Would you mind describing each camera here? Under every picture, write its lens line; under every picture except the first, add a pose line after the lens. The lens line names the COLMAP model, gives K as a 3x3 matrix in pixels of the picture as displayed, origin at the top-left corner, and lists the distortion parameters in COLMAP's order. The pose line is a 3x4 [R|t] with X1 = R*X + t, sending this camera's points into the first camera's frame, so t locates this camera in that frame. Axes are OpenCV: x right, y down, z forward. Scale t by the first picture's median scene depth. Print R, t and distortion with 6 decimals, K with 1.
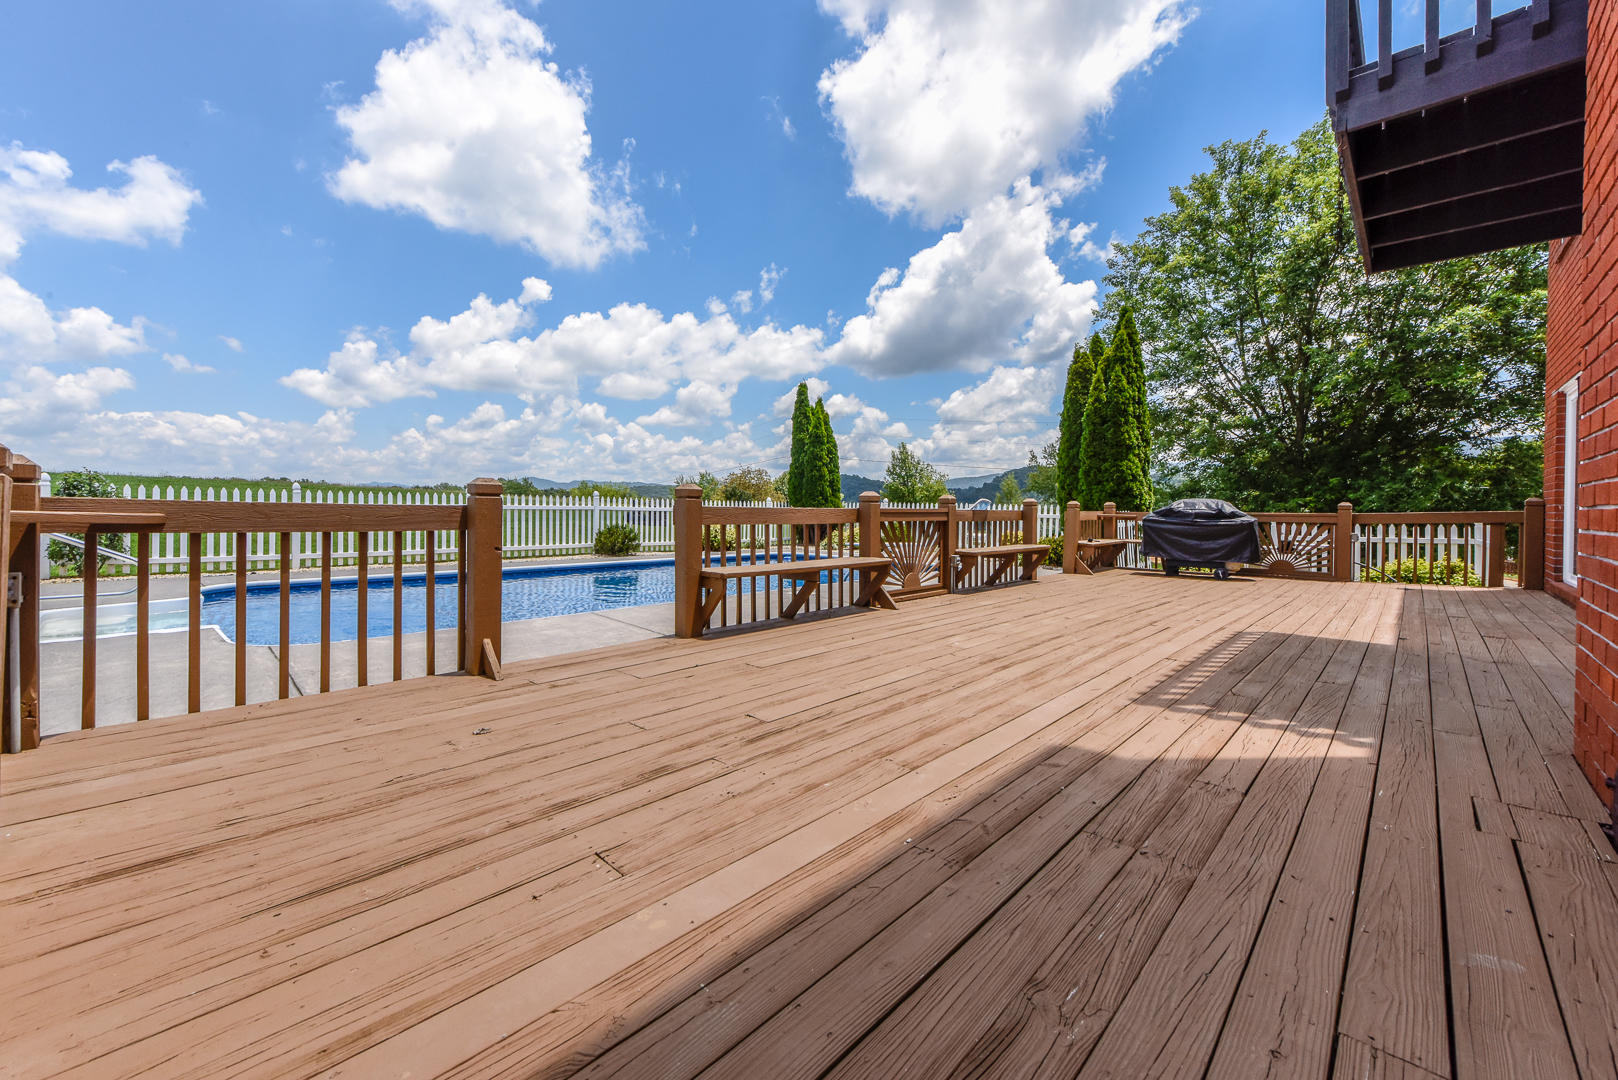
lens RADIAL K [[654.0, 0, 809.1], [0, 654.0, 529.4], [0, 0, 1]] dist [0.000094, -0.000015]
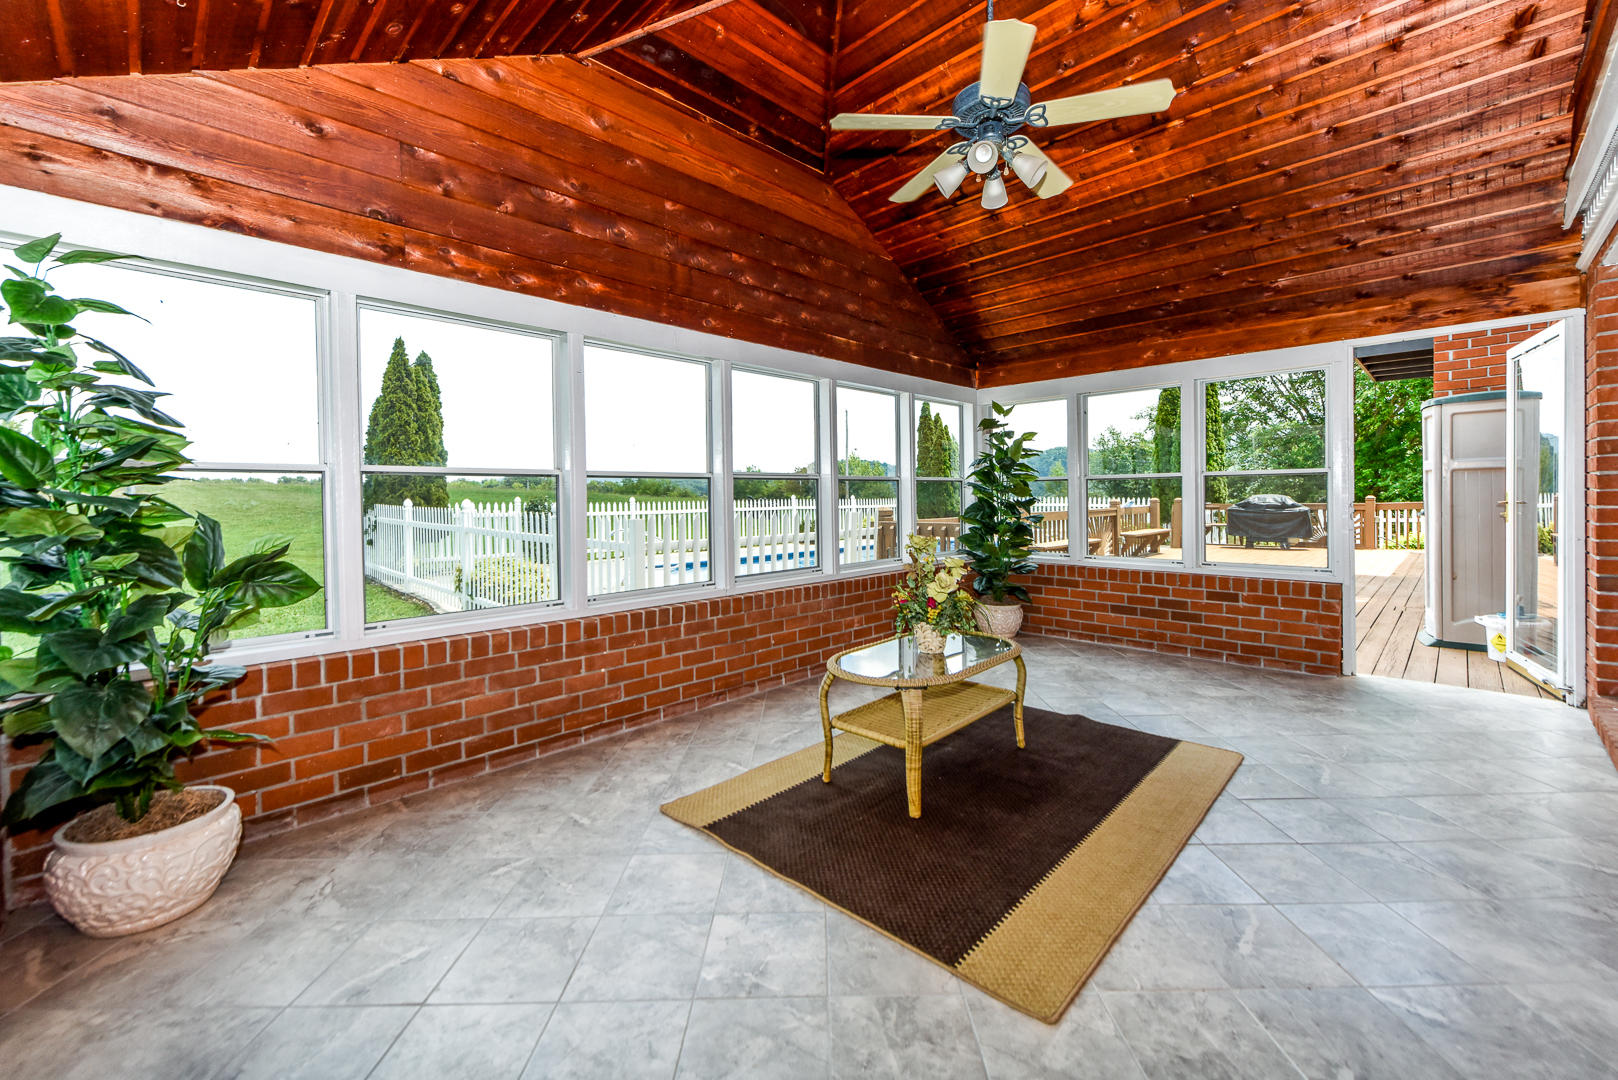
lens RADIAL K [[654.0, 0, 808.5], [0, 654.0, 530.2], [0, 0, 1]] dist [0.000094, -0.000015]
pose [[0.999188, -0.021837, -0.033859, -0.368444], [0.022605, 0.999492, 0.022462, -0.023667], [0.033351, -0.023209, 0.999174, -0.475605]]
